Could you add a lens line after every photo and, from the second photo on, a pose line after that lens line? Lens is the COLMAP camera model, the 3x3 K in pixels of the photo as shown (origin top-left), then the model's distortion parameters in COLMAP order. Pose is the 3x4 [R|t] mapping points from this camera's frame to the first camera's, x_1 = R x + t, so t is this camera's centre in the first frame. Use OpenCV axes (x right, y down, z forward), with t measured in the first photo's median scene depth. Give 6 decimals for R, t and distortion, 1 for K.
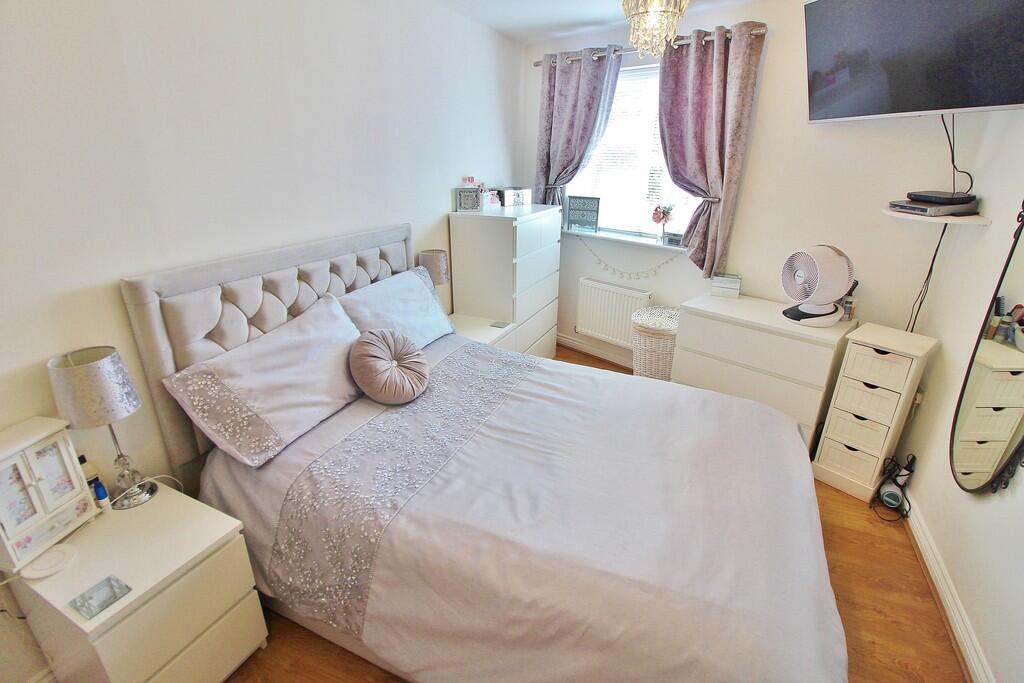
lens RADIAL K [[475.6, 0, 516.5], [0, 475.6, 330.0], [0, 0, 1]] dist [0.000868, -0.016049]
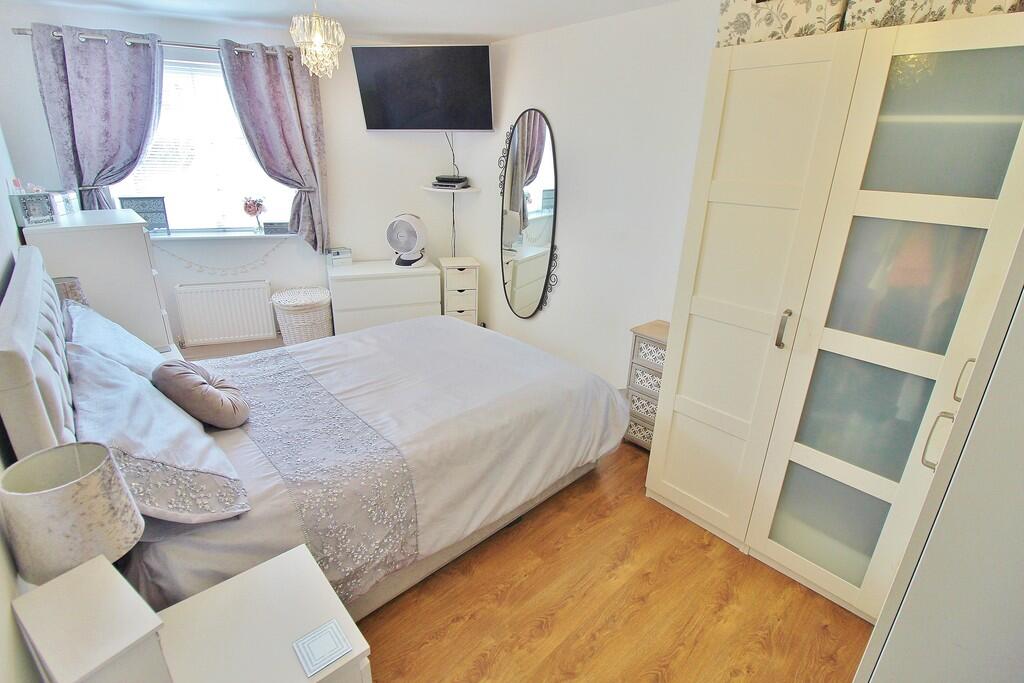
lens RADIAL K [[475.6, 0, 516.5], [0, 475.6, 330.0], [0, 0, 1]] dist [0.000868, -0.016049]
pose [[0.373381, -0.306709, 0.875509, -0.539271], [0.296752, 0.933664, 0.200525, -0.025831], [-0.878934, 0.184936, 0.439629, 0.069451]]
